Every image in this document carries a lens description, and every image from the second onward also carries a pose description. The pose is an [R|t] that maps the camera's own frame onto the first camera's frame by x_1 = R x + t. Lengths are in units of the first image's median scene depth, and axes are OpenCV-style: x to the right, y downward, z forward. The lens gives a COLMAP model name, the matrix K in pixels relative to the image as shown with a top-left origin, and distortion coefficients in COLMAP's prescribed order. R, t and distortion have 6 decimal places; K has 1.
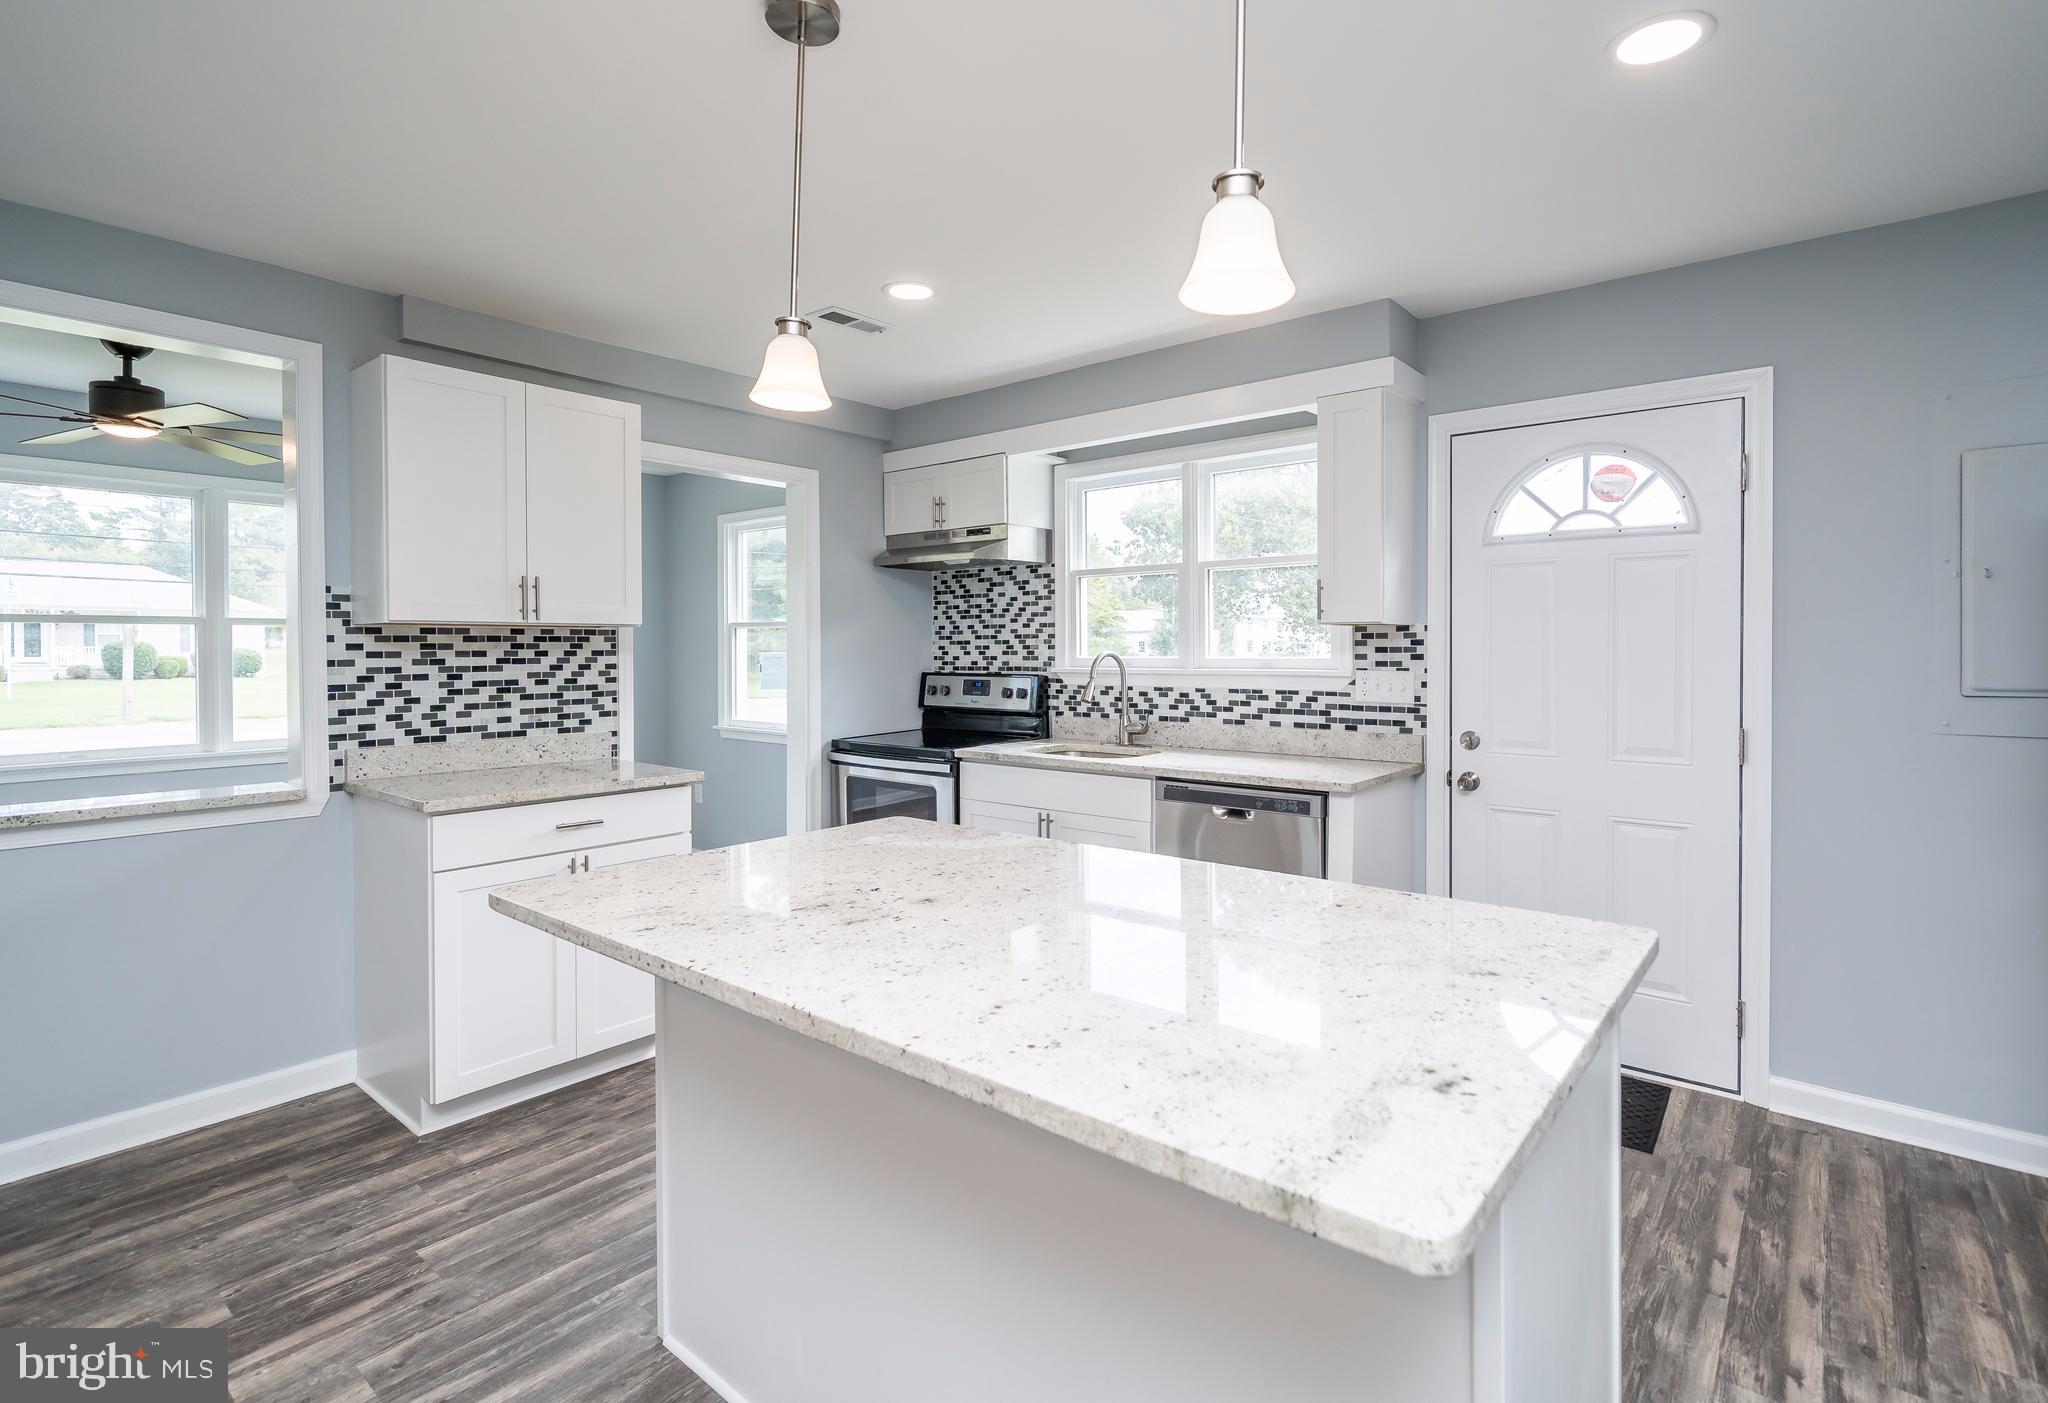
lens RADIAL K [[998.4, 0, 1051.5], [0, 998.4, 654.8], [0, 0, 1]] dist [0.013713, -0.008412]
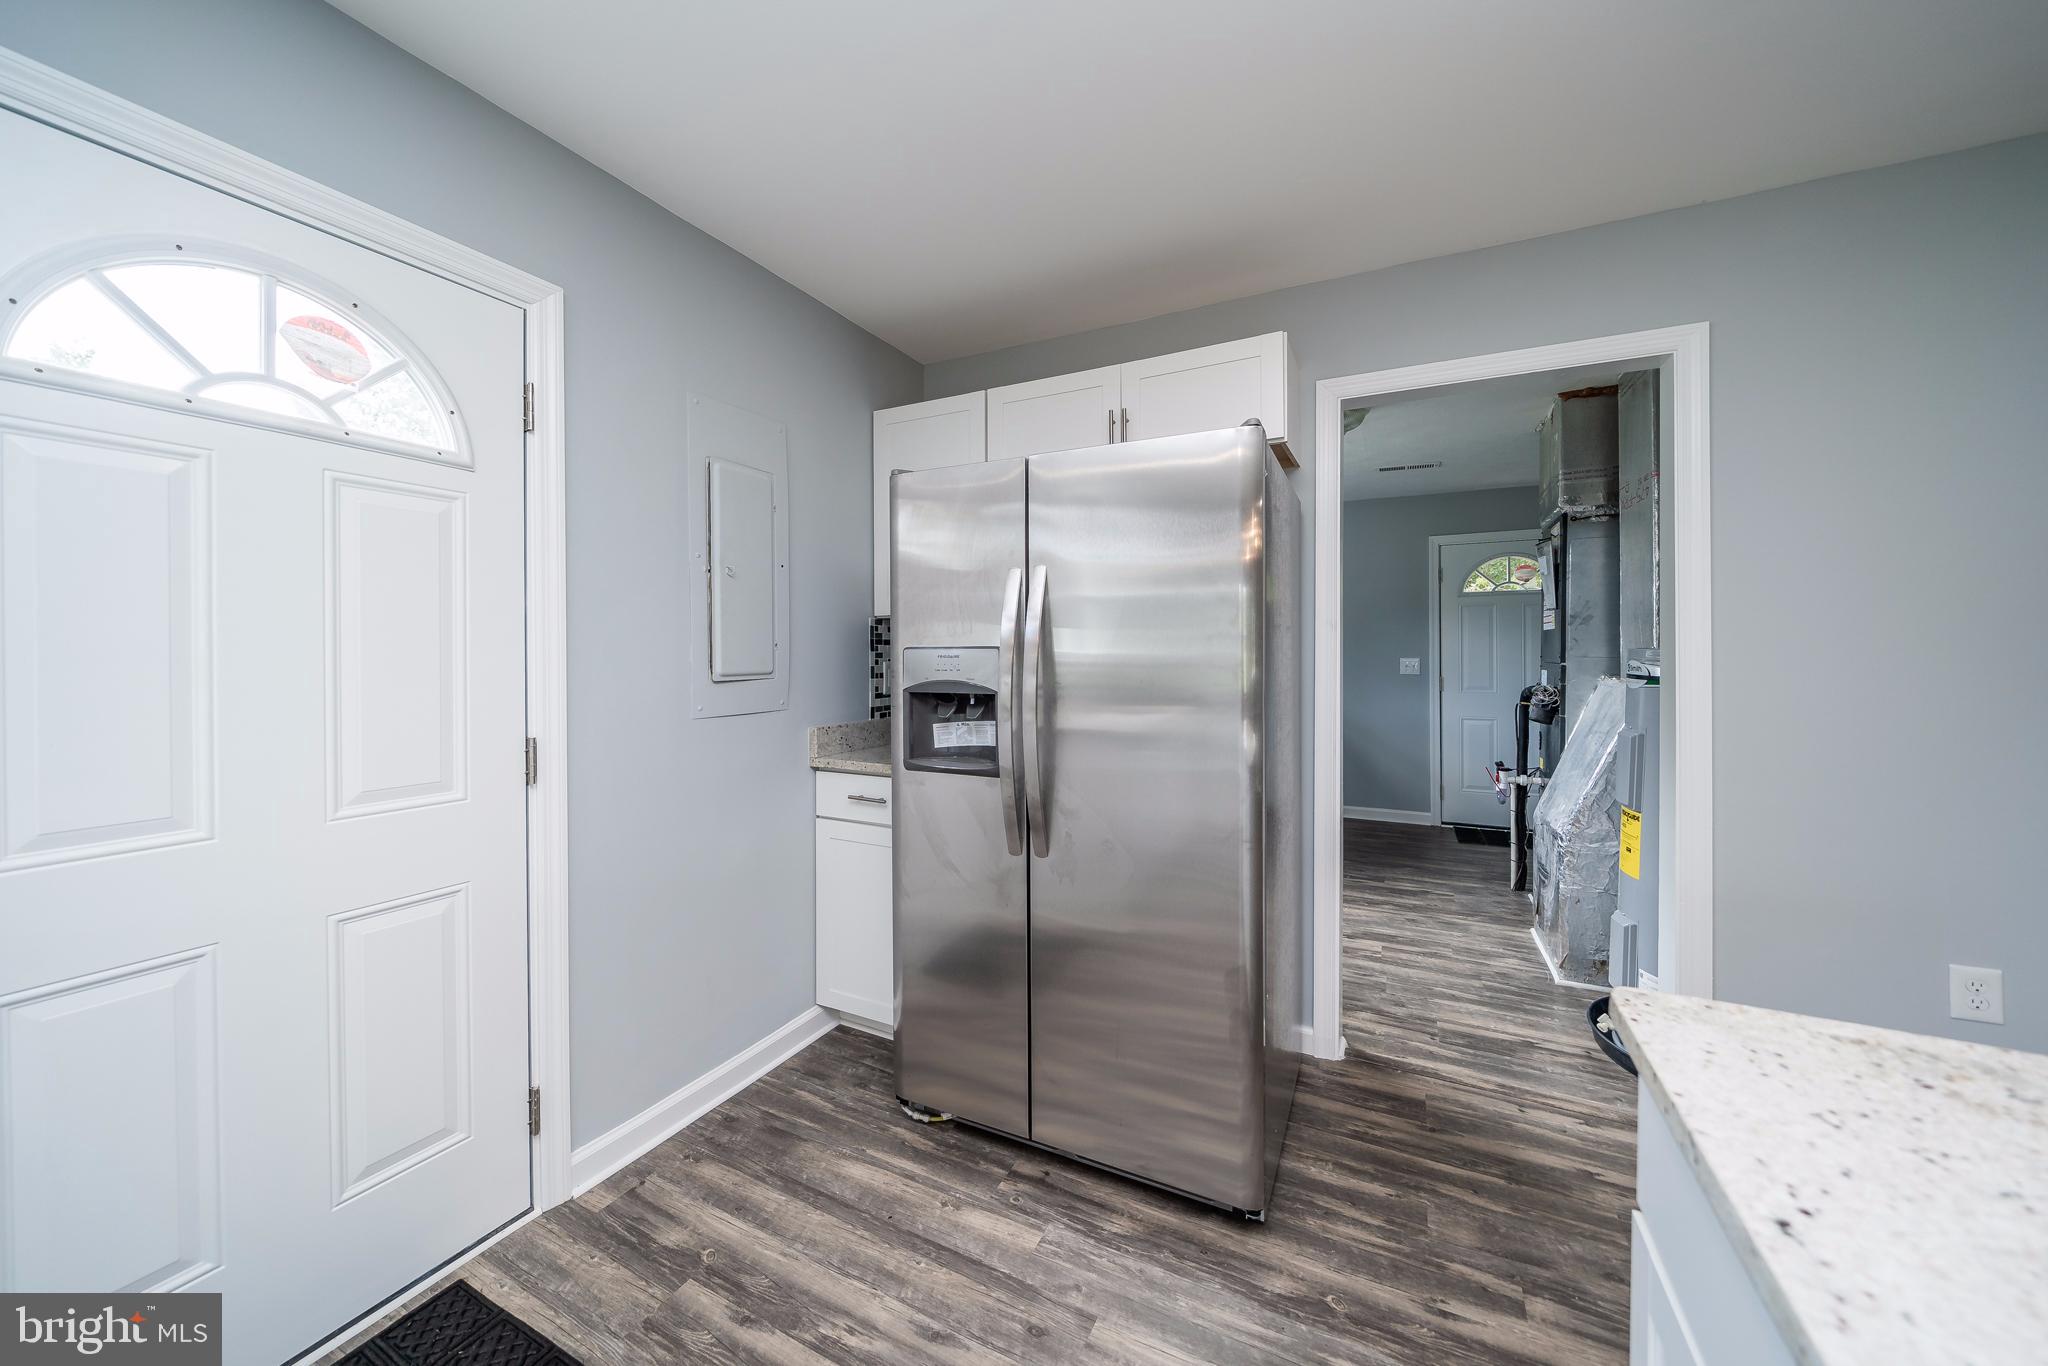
lens RADIAL K [[698.8, 0, 1014.4], [0, 698.8, 668.4], [0, 0, 1]] dist [-0.000523, -0.000080]
pose [[-0.174690, -0.010965, 0.984562, 0.074004], [0.012473, 0.999833, 0.013348, 0.013240], [-0.984544, 0.014612, -0.174524, 0.585715]]
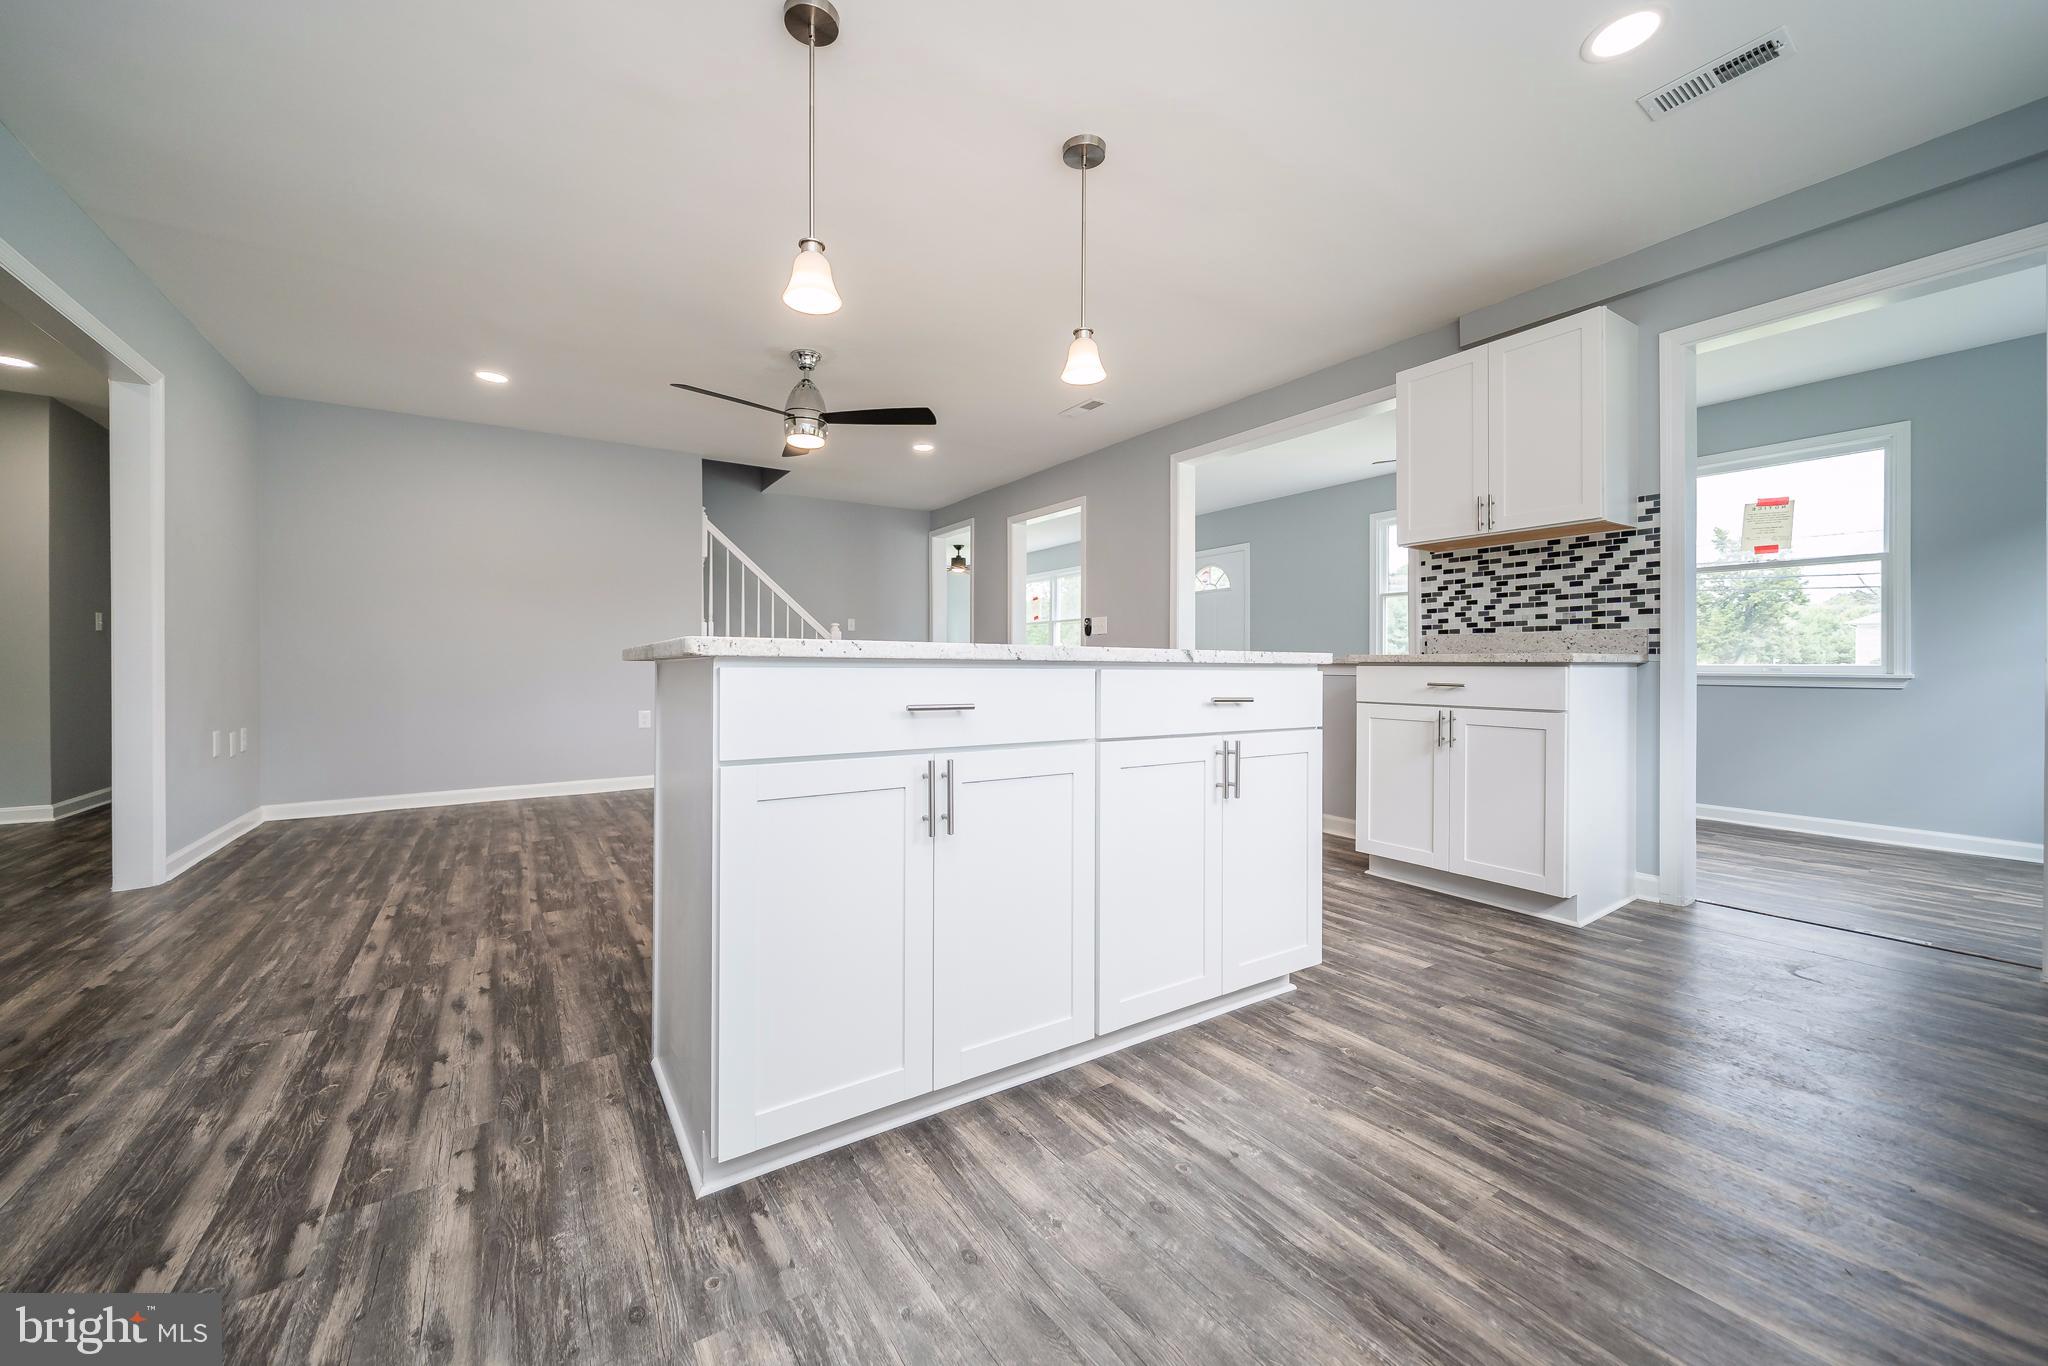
lens RADIAL K [[757.6, 0, 1016.9], [0, 757.6, 683.0], [0, 0, 1]] dist [-0.009187, 0.000688]
pose [[-0.303410, 0.025101, -0.952529, 0.491888], [-0.006549, 0.999574, 0.028426, 0.116005], [0.952838, 0.014863, -0.303117, 0.626858]]
